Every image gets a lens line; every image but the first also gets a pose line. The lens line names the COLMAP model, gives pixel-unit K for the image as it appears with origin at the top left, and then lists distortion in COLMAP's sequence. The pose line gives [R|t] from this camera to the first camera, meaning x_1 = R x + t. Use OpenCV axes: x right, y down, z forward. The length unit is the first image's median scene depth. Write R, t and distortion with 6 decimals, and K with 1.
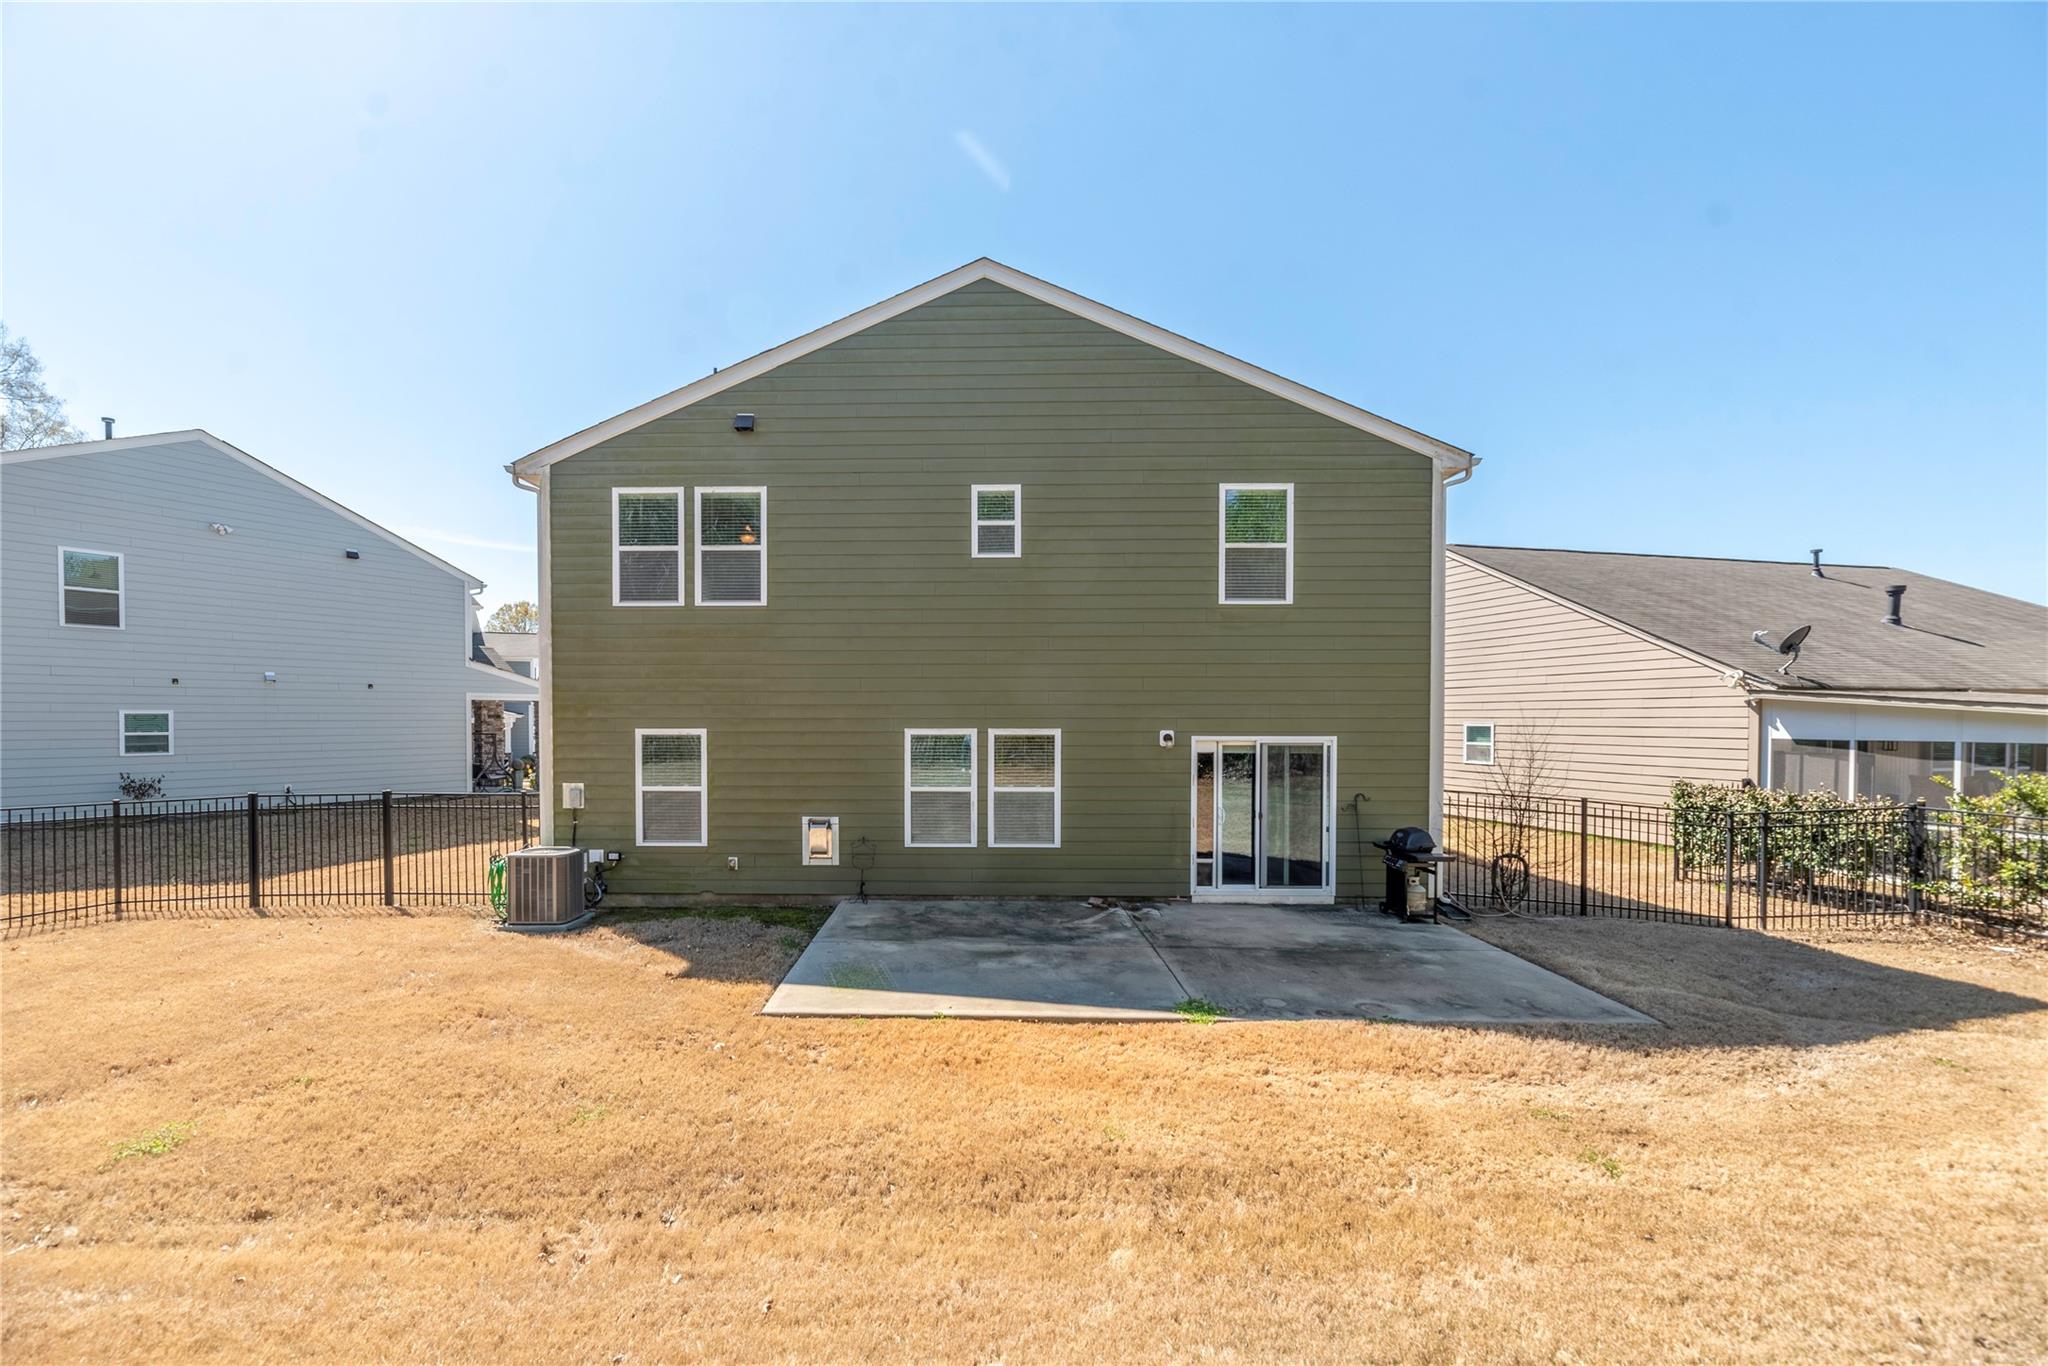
lens RADIAL K [[836.0, 0, 1038.1], [0, 836.0, 741.5], [0, 0, 1]] dist [-0.000986, -0.000101]
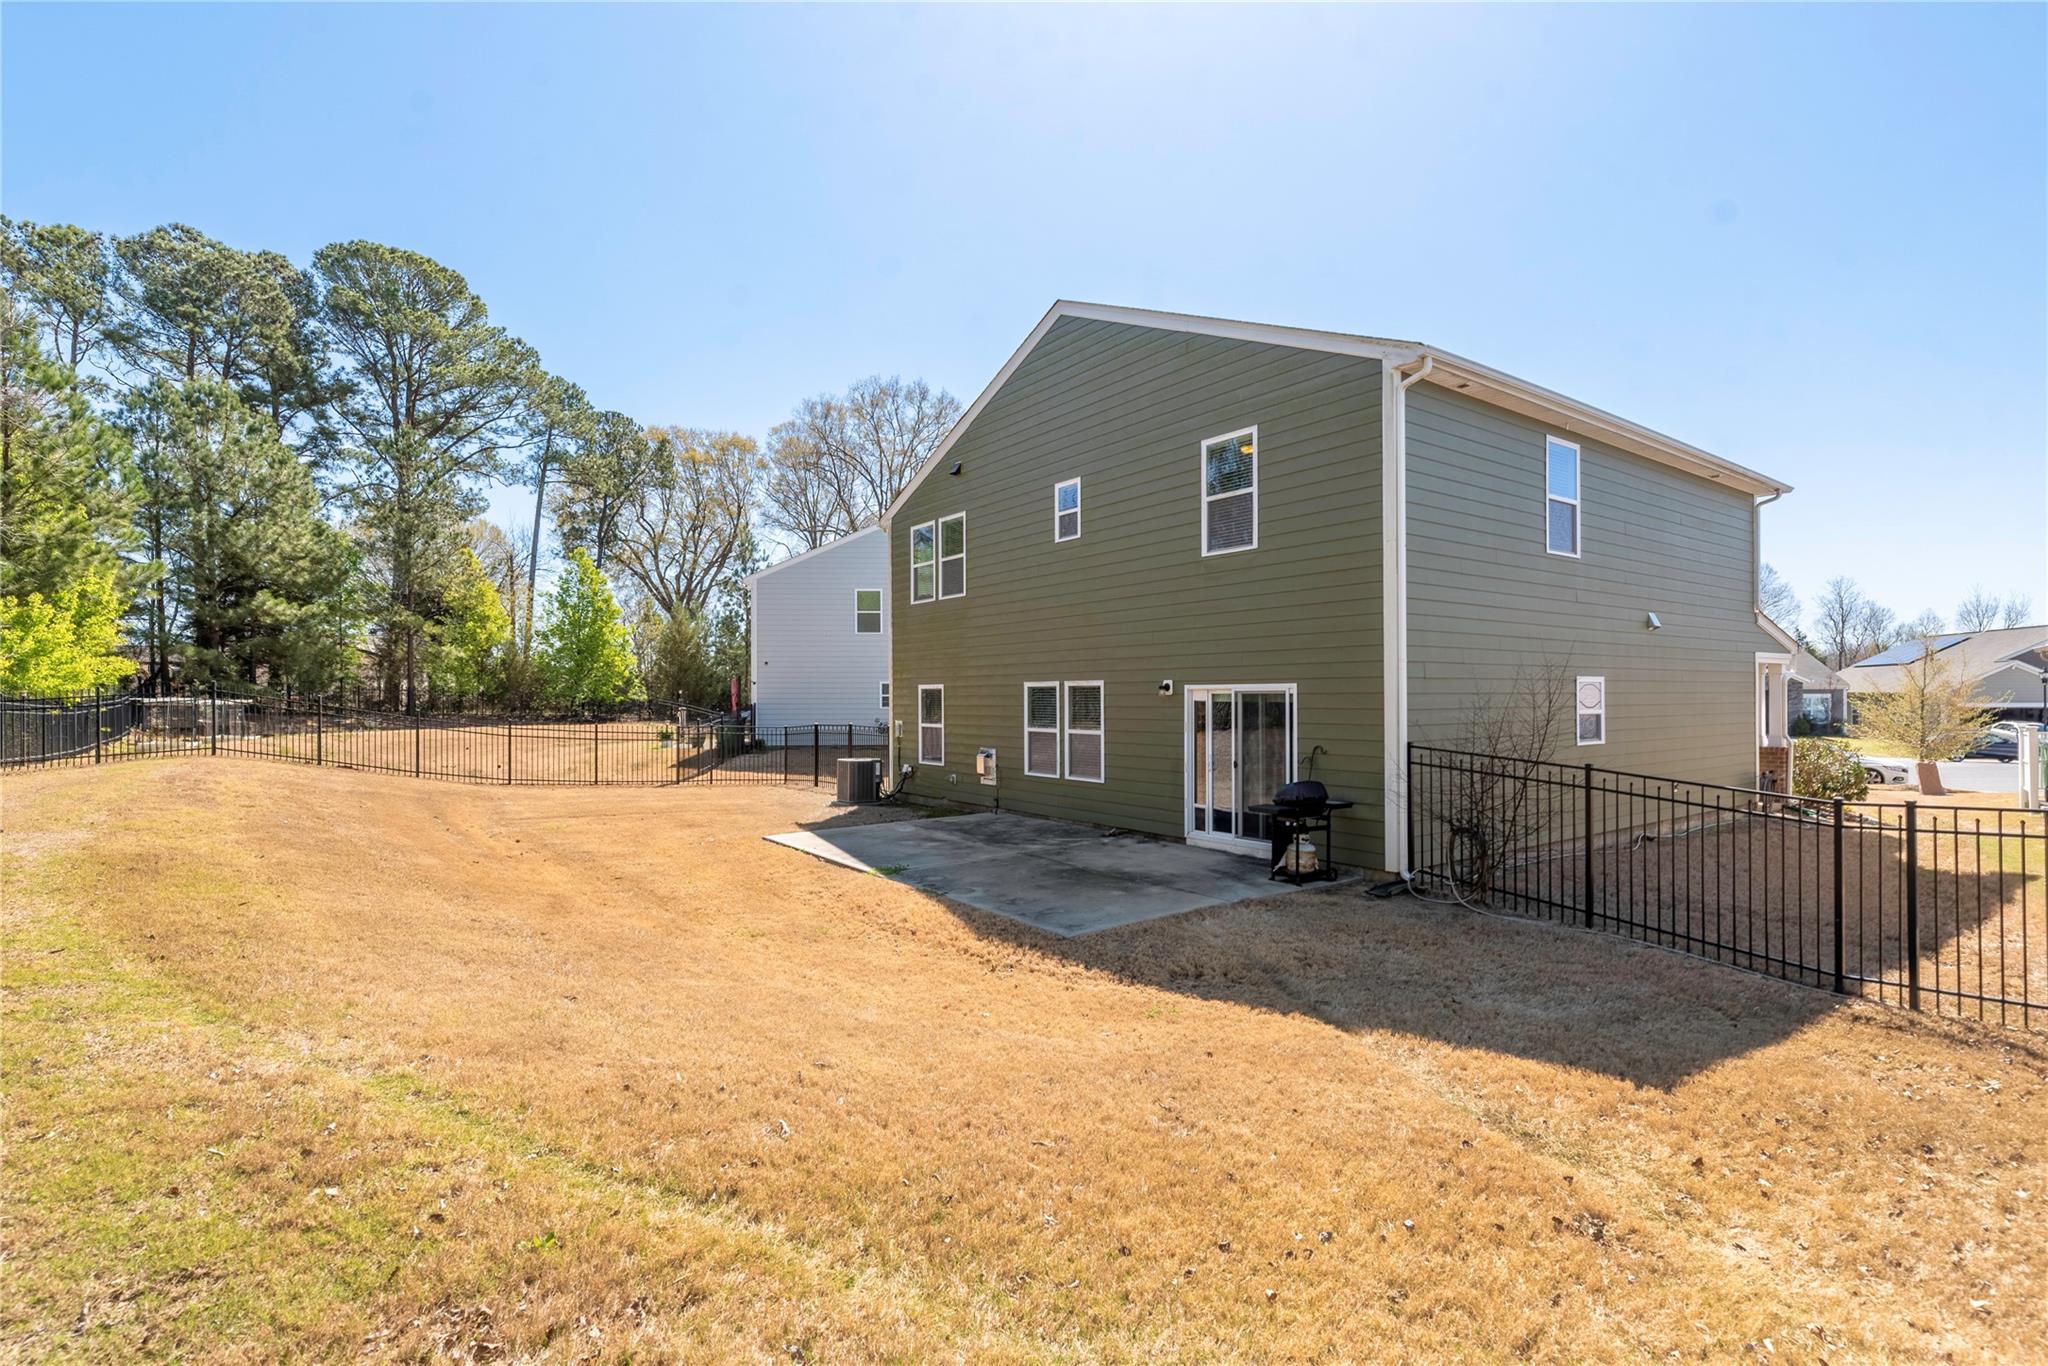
lens RADIAL K [[959.1, 0, 1027.1], [0, 959.1, 686.9], [0, 0, 1]] dist [-0.000055, -0.000807]
pose [[0.609620, -0.011266, -0.792614, 1.015316], [-0.006029, 0.999804, -0.018848, 0.019119], [0.792671, 0.016269, 0.609433, 0.109503]]
